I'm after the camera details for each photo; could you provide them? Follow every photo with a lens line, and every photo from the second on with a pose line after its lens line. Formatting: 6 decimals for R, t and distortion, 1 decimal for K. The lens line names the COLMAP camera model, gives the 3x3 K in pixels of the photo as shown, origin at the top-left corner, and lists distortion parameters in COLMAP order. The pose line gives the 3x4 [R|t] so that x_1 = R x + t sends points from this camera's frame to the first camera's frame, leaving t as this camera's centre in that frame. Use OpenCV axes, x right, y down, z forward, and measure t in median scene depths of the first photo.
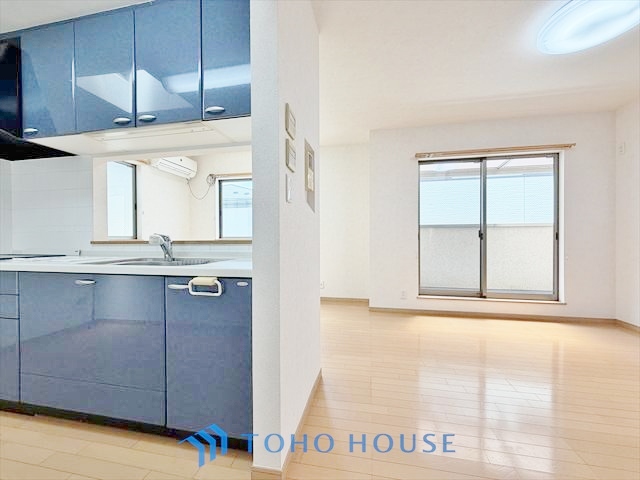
lens RADIAL K [[256.3, 0, 319.0], [0, 256.3, 240.9], [0, 0, 1]] dist [-0.000426, -0.000158]
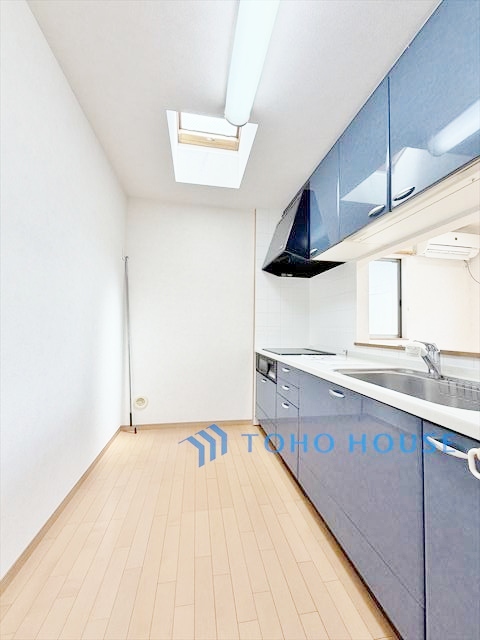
lens RADIAL K [[256.3, 0, 240.5], [0, 256.3, 319.2], [0, 0, 1]] dist [-0.000426, -0.000158]
pose [[0.364701, -0.027139, -0.930729, -0.097999], [-0.024707, 0.998941, -0.038809, -0.040057], [0.930797, 0.037149, 0.363644, 0.196308]]
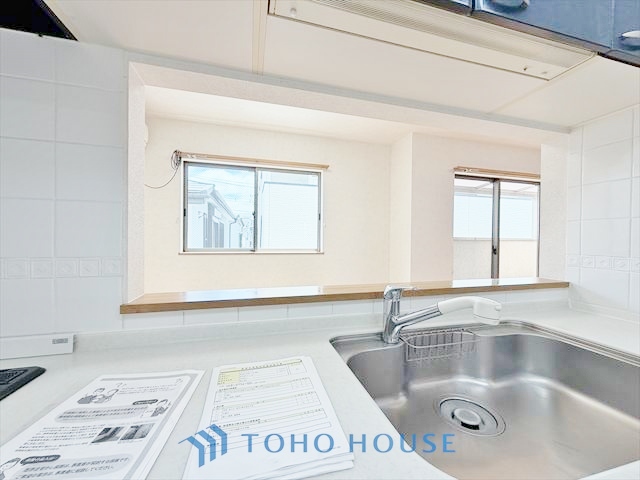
lens RADIAL K [[256.3, 0, 321.2], [0, 256.3, 241.2], [0, 0, 1]] dist [-0.000426, -0.000158]
pose [[0.893833, 0.008714, 0.448316, -0.790550], [-0.010140, 0.999948, 0.000781, -0.085085], [-0.448286, -0.005244, 0.893875, 0.569390]]
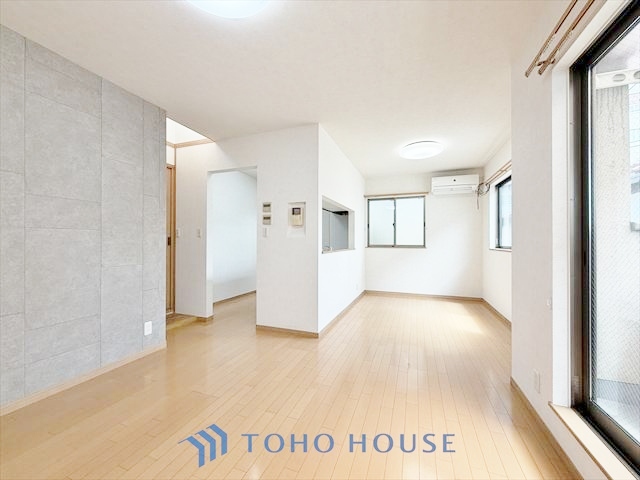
lens RADIAL K [[256.3, 0, 323.0], [0, 256.3, 240.6], [0, 0, 1]] dist [-0.000426, -0.000158]
pose [[-0.154766, 0.001206, -0.987950, 1.328228], [-0.011278, 0.999932, 0.002988, -0.068559], [0.987887, 0.011604, -0.154742, 1.107576]]
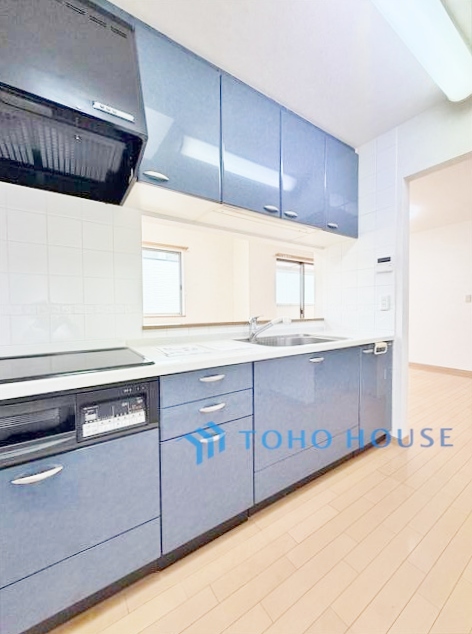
lens RADIAL K [[253.9, 0, 238.8], [0, 253.9, 318.0], [0, 0, 1]] dist [-0.000426, -0.000158]
pose [[0.700464, -0.028432, 0.713122, -1.199510], [0.014369, 0.999565, 0.025738, -0.037961], [-0.713543, -0.007782, 0.700568, 0.271703]]
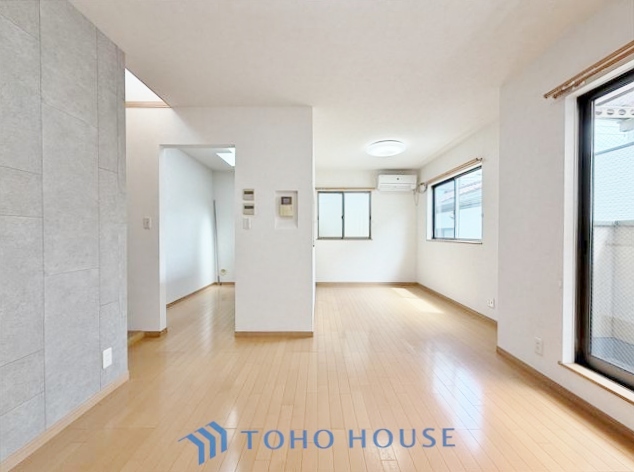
lens RADIAL K [[253.9, 0, 317.9], [0, 253.9, 236.2], [0, 0, 1]] dist [-0.000426, -0.000158]
pose [[0.196818, 0.016212, -0.980306, 1.228692], [-0.011527, 0.999832, 0.014220, -0.067442], [0.980372, 0.008501, 0.196972, 0.649876]]
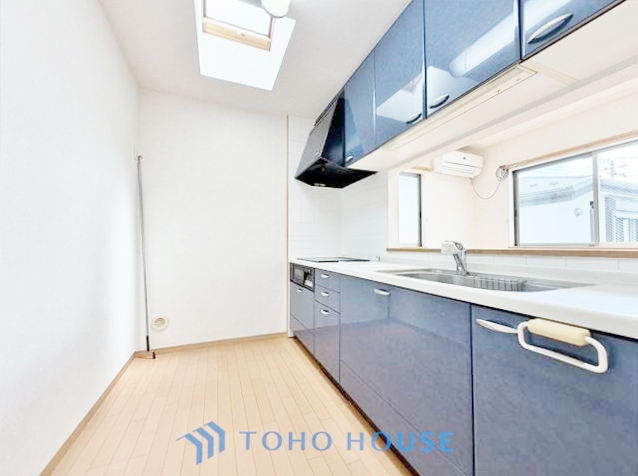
lens RADIAL K [[255.5, 0, 319.6], [0, 255.5, 237.9], [0, 0, 1]] dist [-0.000426, -0.000158]
pose [[0.551996, -0.023963, -0.833502, -0.147372], [-0.007925, 0.999391, -0.033980, -0.004305], [0.833809, 0.025363, 0.551470, 0.169069]]
